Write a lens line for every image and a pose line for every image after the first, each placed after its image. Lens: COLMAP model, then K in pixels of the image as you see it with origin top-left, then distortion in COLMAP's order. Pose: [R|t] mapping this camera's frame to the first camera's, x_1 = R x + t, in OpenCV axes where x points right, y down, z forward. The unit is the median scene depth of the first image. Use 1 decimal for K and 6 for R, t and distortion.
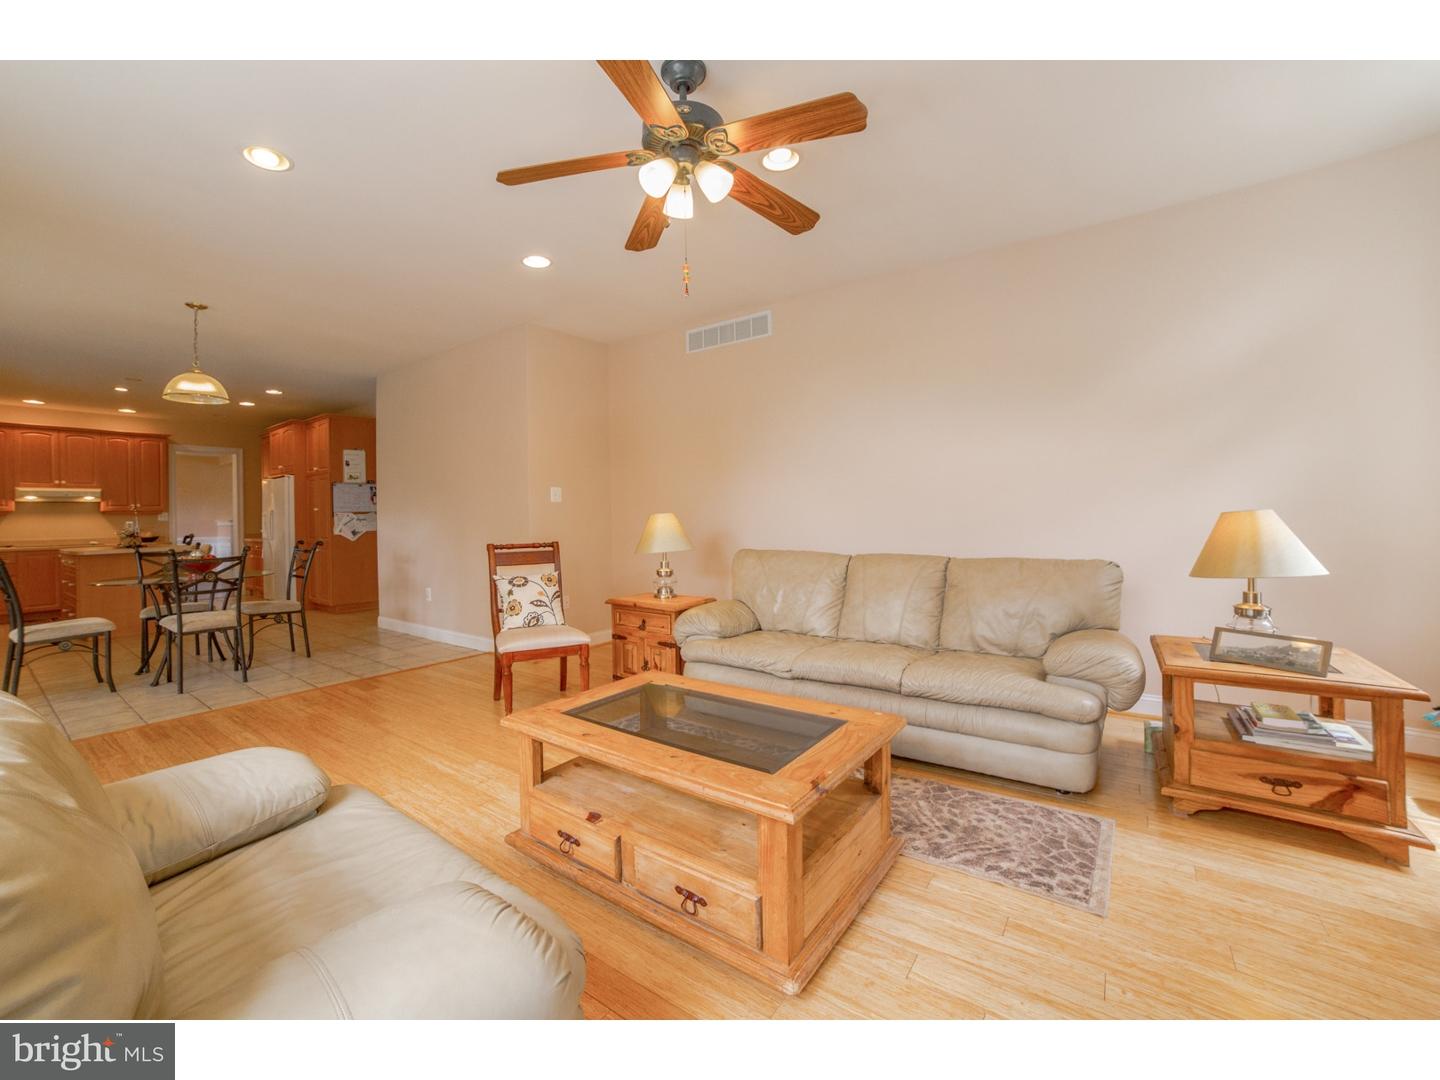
lens RADIAL K [[589.3, 0, 719.8], [0, 589.3, 517.9], [0, 0, 1]] dist [-0.089231, 0.025460]
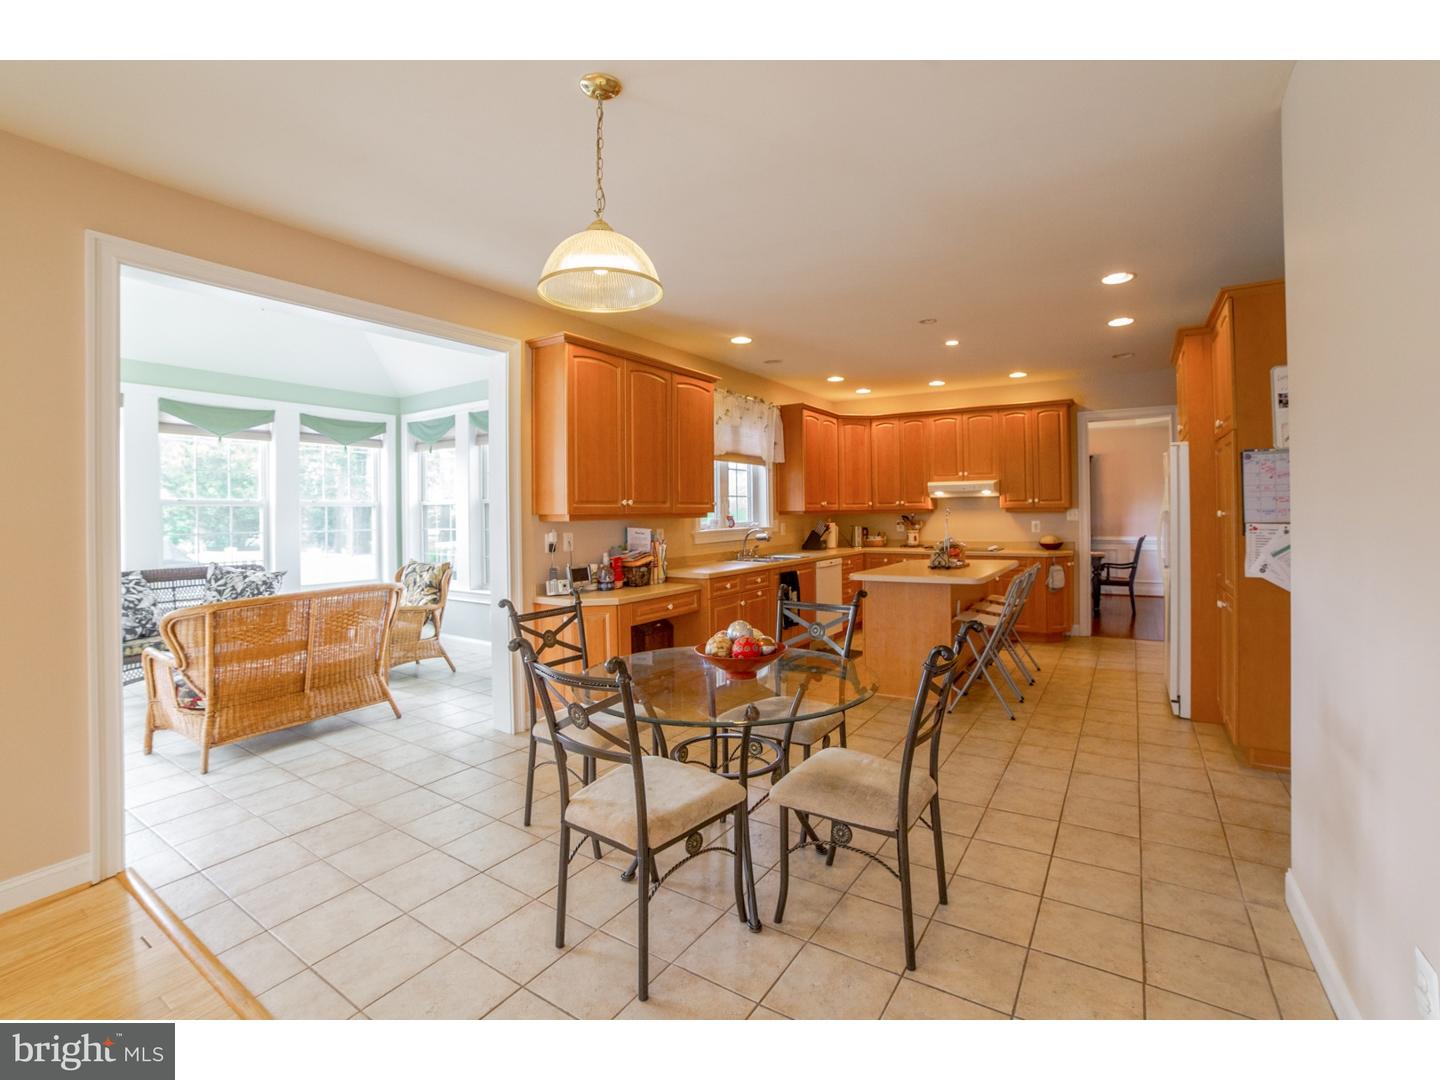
lens RADIAL K [[649.4, 0, 722.4], [0, 649.4, 502.9], [0, 0, 1]] dist [-0.081961, 0.029281]
pose [[0.048052, 0.005031, -0.998832, -0.235534], [0.005740, 0.999969, 0.005312, -0.027819], [0.998828, -0.005988, 0.048022, 0.573267]]
